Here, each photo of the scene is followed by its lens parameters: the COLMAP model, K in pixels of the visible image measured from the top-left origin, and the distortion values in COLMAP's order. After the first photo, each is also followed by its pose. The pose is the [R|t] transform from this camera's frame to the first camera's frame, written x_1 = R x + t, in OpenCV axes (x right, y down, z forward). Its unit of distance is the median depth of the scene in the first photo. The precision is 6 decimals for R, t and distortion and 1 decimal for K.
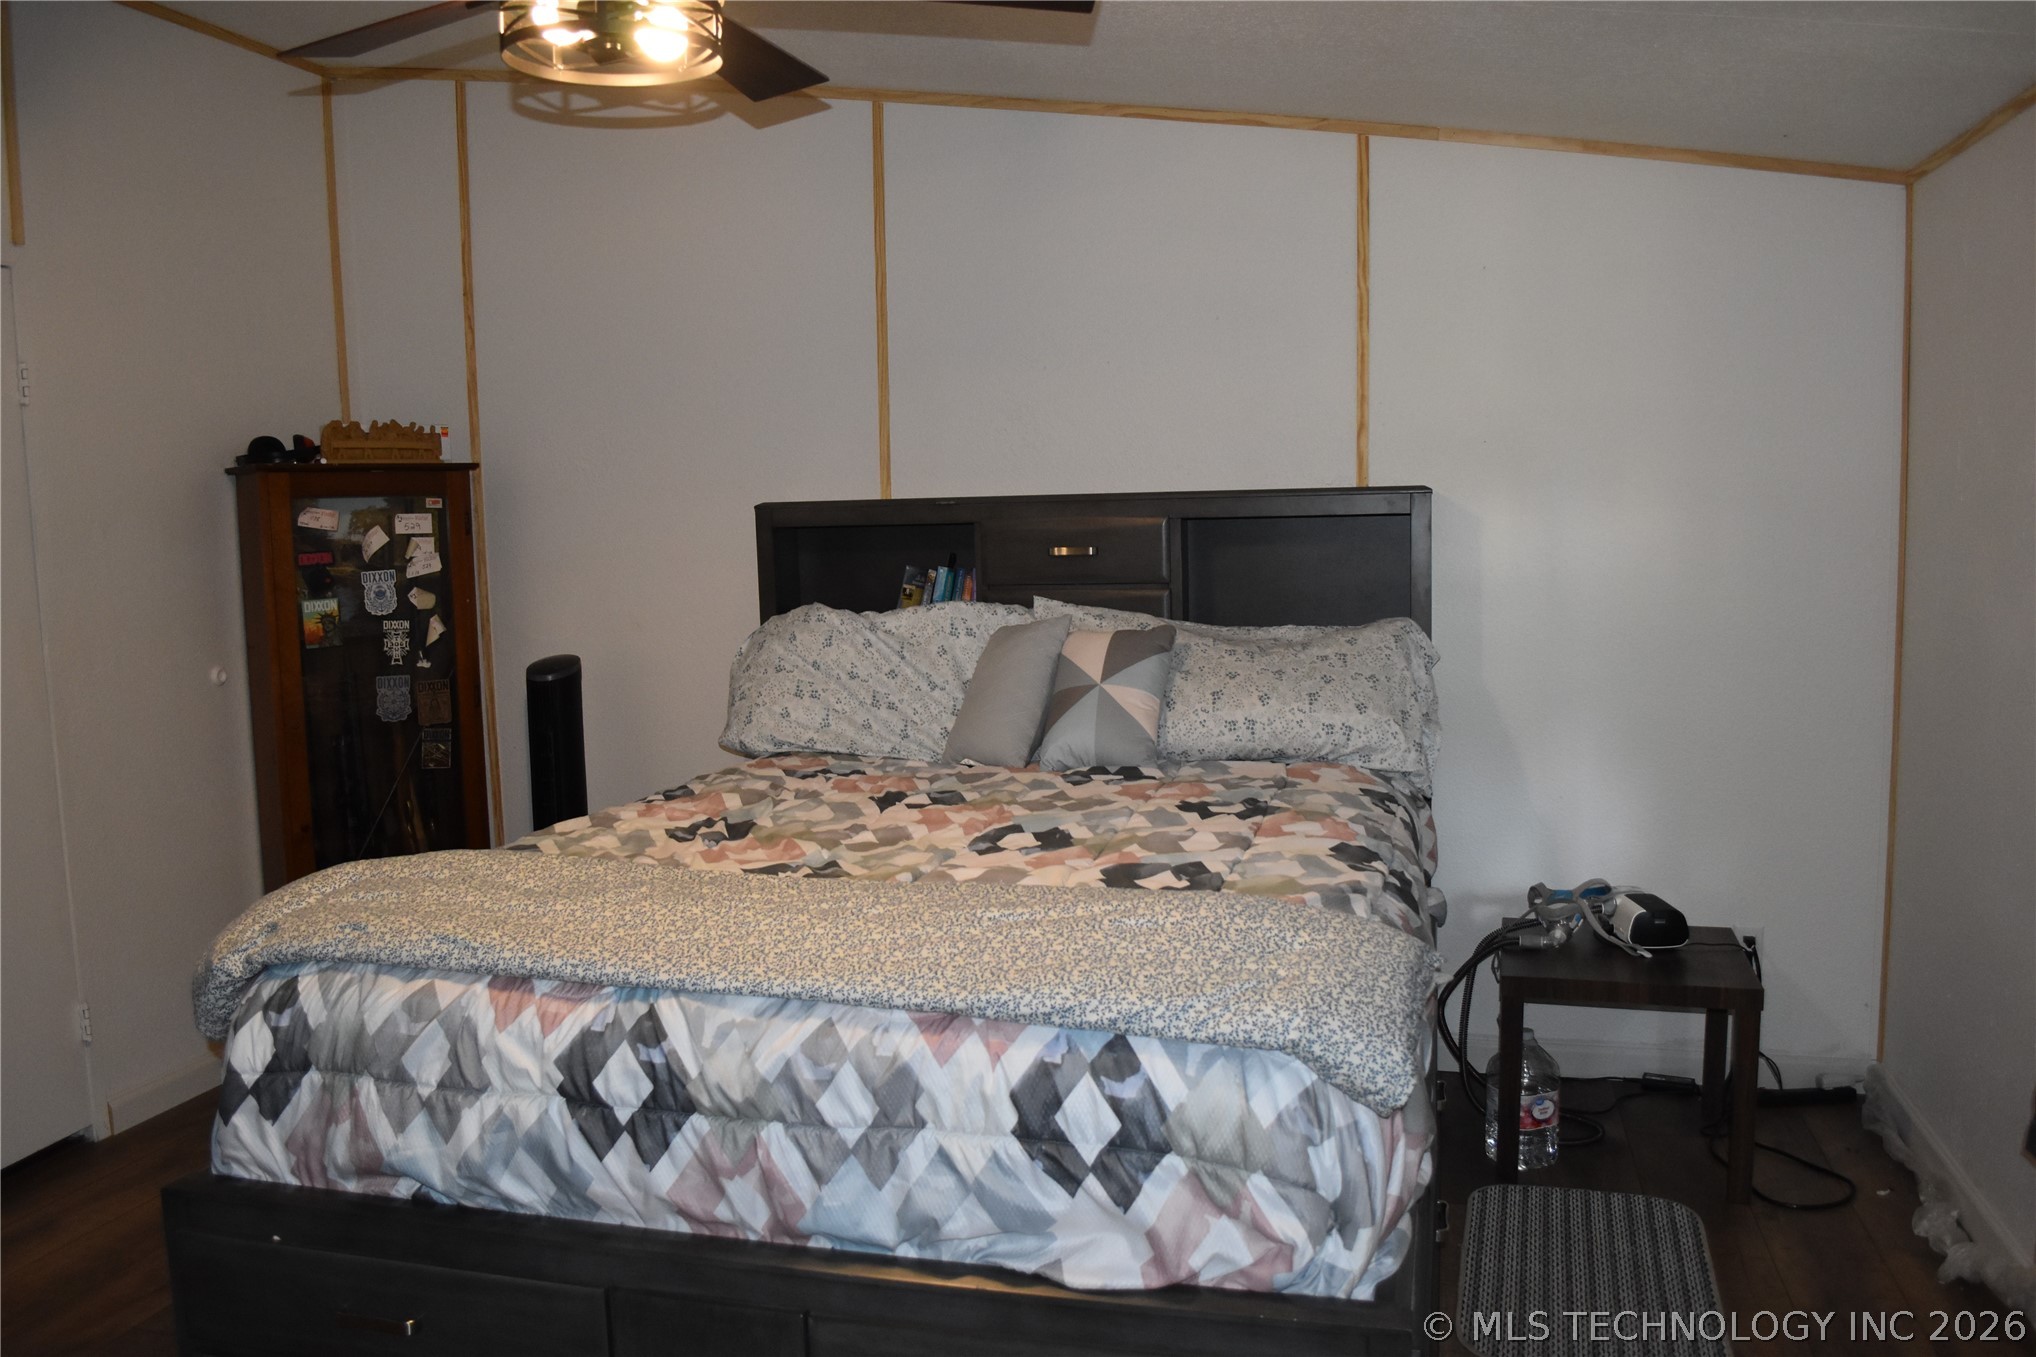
lens RADIAL K [[1623.2, 0, 1010.9], [0, 1623.2, 679.1], [0, 0, 1]] dist [-0.081511, 0.011711]
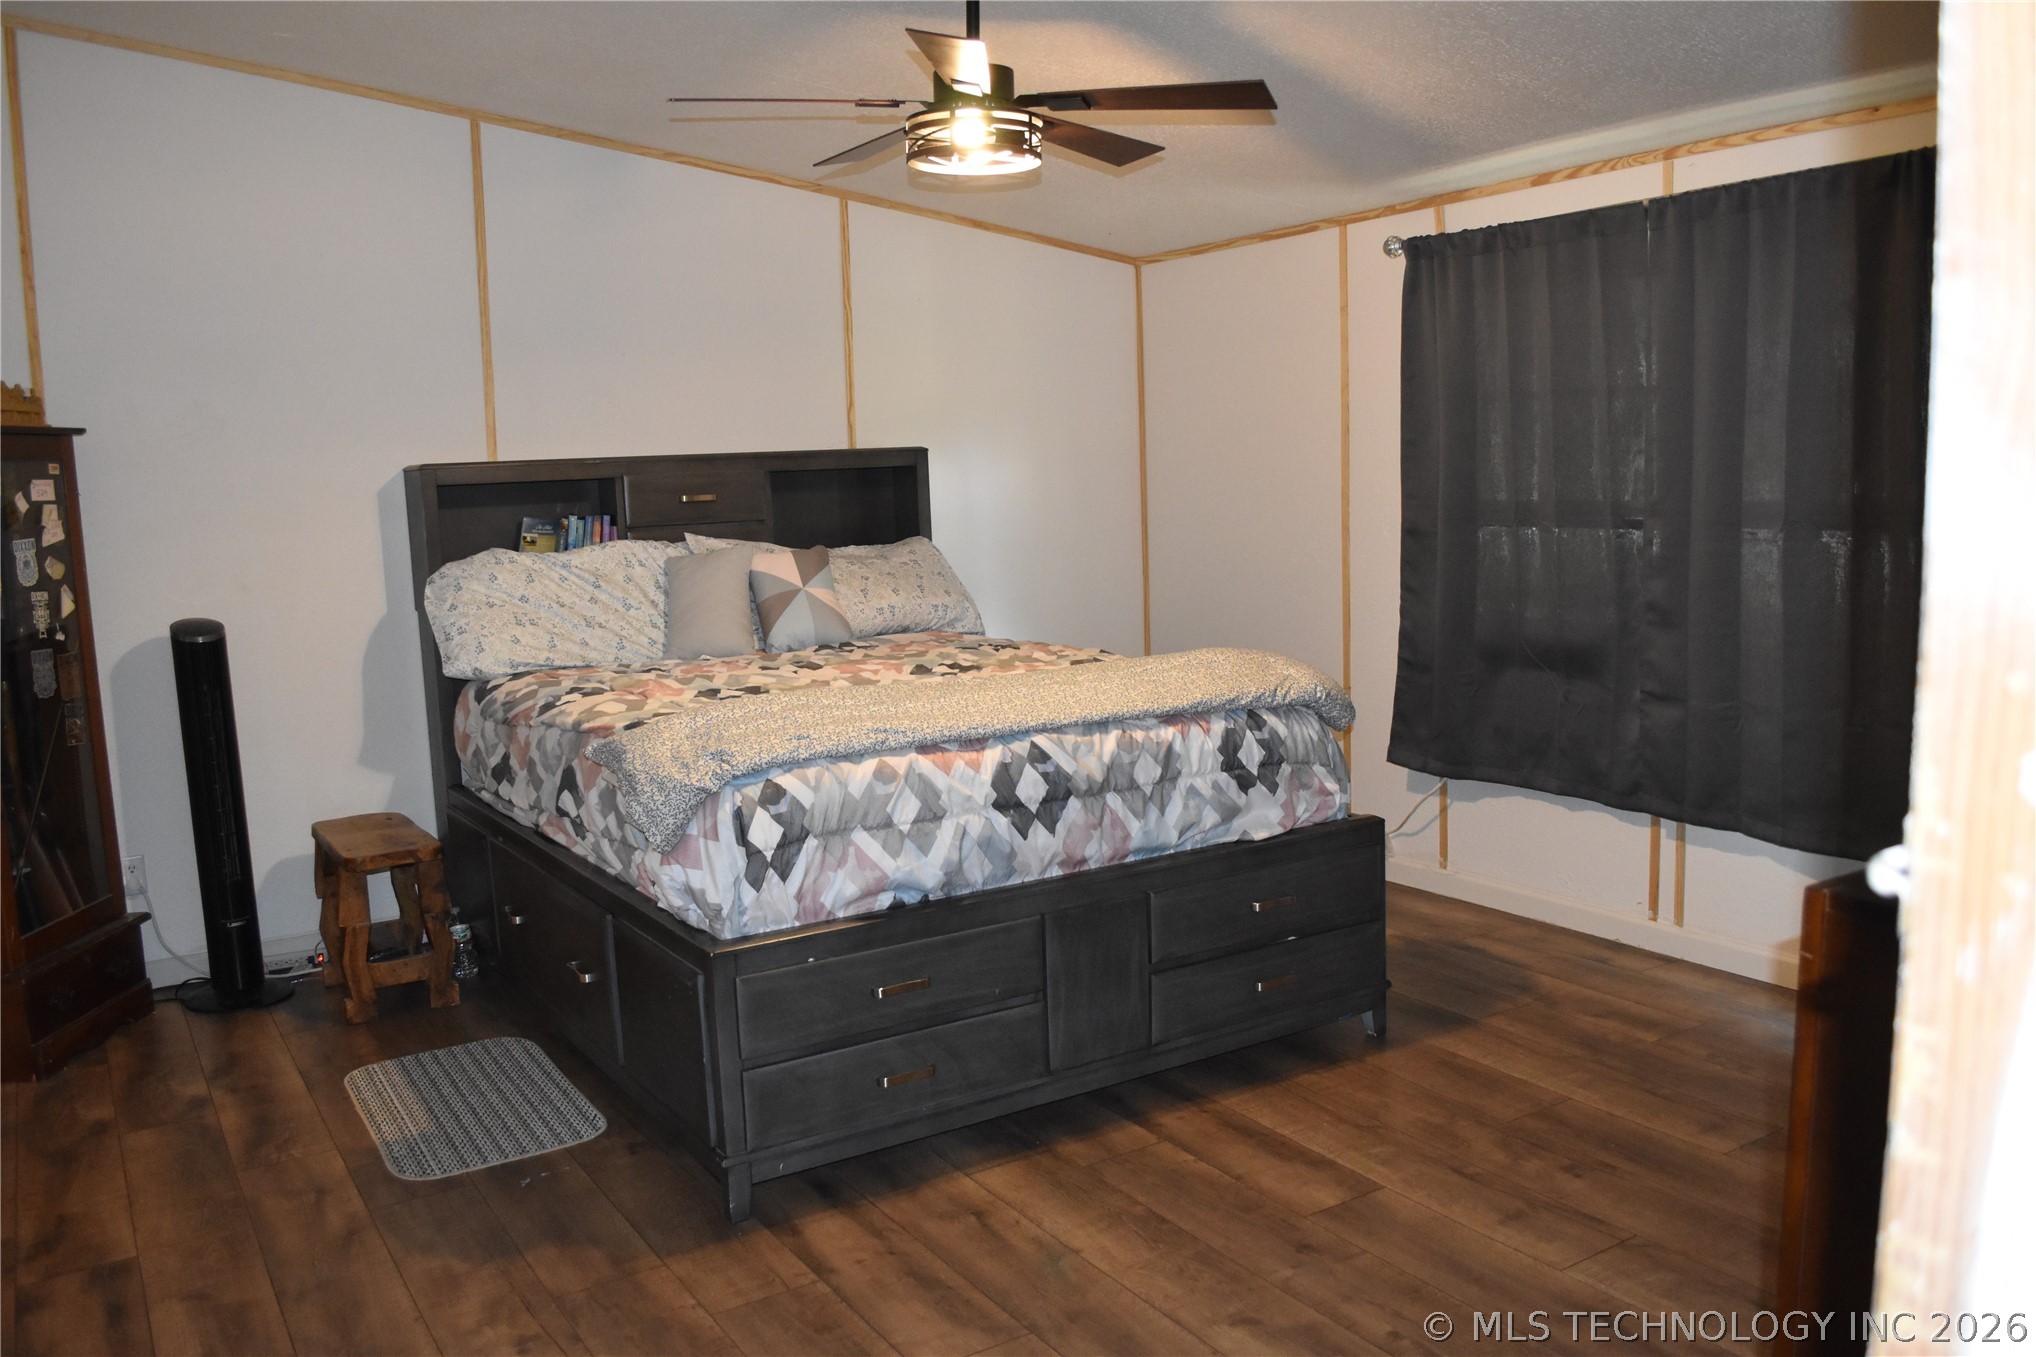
lens RADIAL K [[1623.2, 0, 1010.9], [0, 1623.2, 679.1], [0, 0, 1]] dist [-0.081511, 0.011711]
pose [[0.683796, -0.097180, 0.723173, -0.759584], [0.097115, 0.994395, 0.041800, 0.036382], [-0.723182, 0.041648, 0.689401, -0.067697]]
